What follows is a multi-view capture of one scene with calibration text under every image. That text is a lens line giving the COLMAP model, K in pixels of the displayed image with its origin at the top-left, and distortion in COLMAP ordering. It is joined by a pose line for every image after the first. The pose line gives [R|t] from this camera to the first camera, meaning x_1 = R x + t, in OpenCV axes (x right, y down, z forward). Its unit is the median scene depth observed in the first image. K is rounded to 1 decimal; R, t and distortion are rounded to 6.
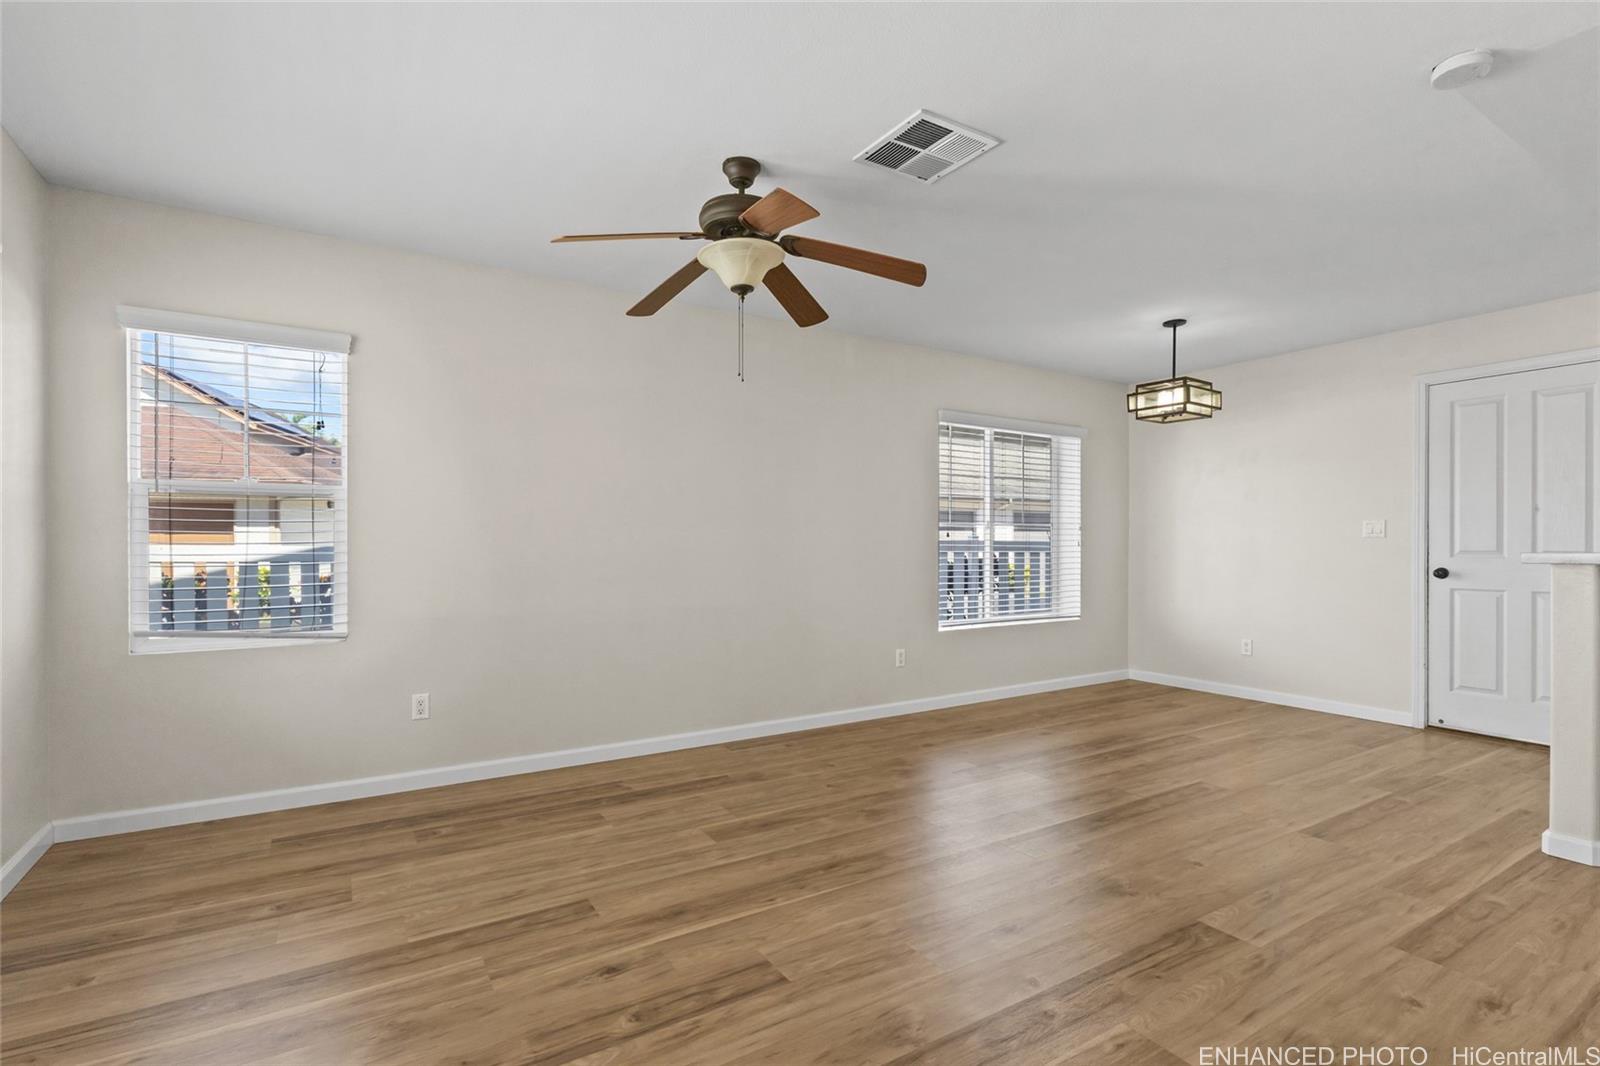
lens RADIAL K [[746.1, 0, 793.8], [0, 746.1, 544.8], [0, 0, 1]] dist [-0.000130, 0.000323]
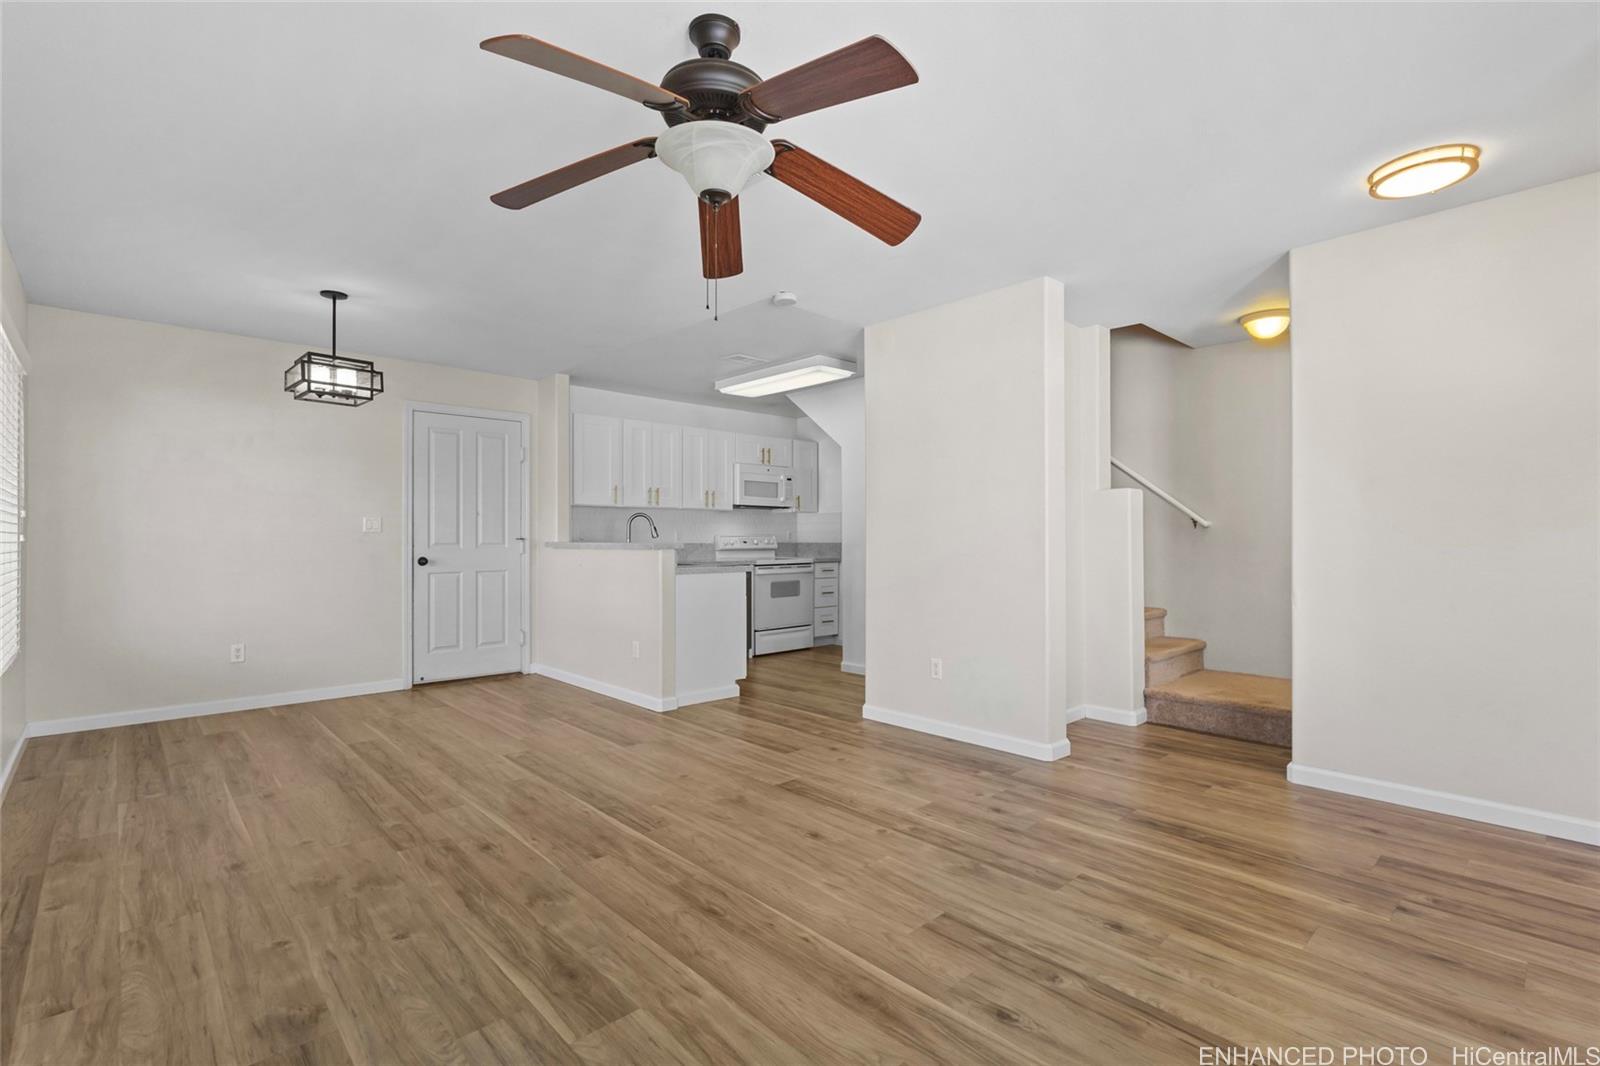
lens RADIAL K [[725.4, 0, 797.8], [0, 725.4, 533.7], [0, 0, 1]] dist [-0.002288, 0.000399]
pose [[-0.194852, 0.006385, 0.980812, -0.632882], [0.001705, 0.999980, -0.006171, -0.000523], [-0.980831, 0.000470, -0.194859, 0.849179]]
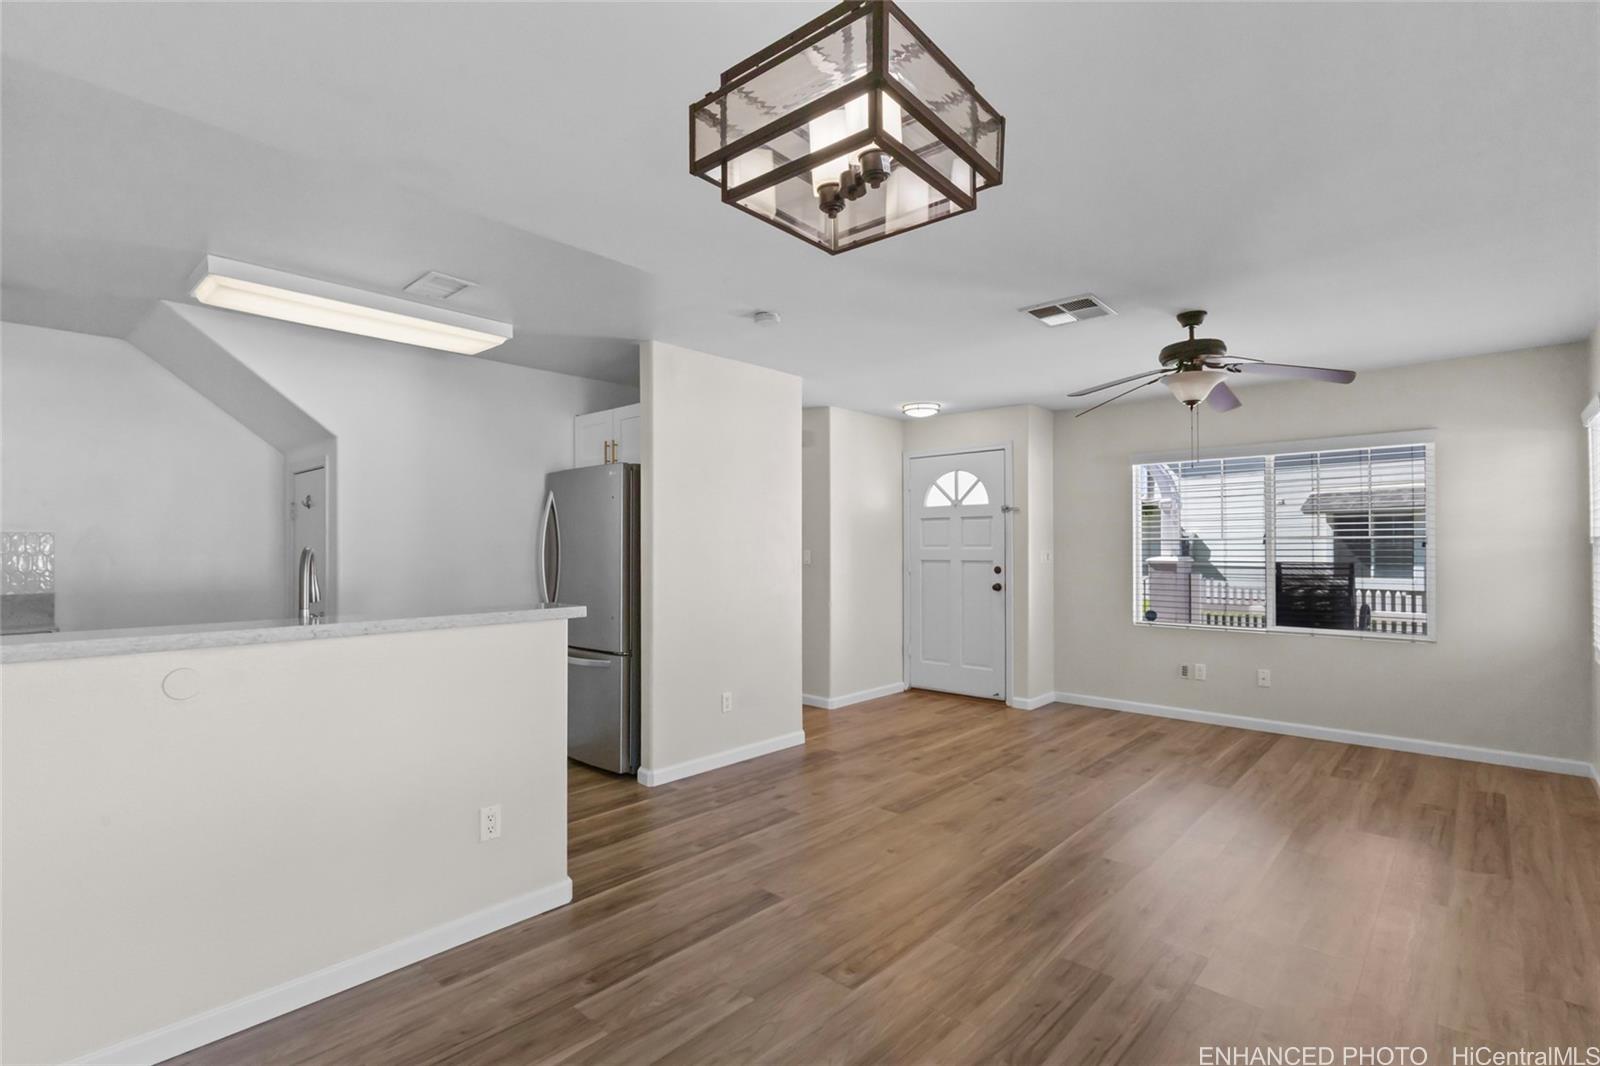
lens RADIAL K [[746.1, 0, 793.8], [0, 746.1, 544.8], [0, 0, 1]] dist [-0.000130, 0.000323]
pose [[-0.962923, -0.001790, -0.269772, 0.826250], [-0.001259, 0.999997, -0.002144, -0.057476], [0.269775, -0.001725, -0.962922, 1.721472]]
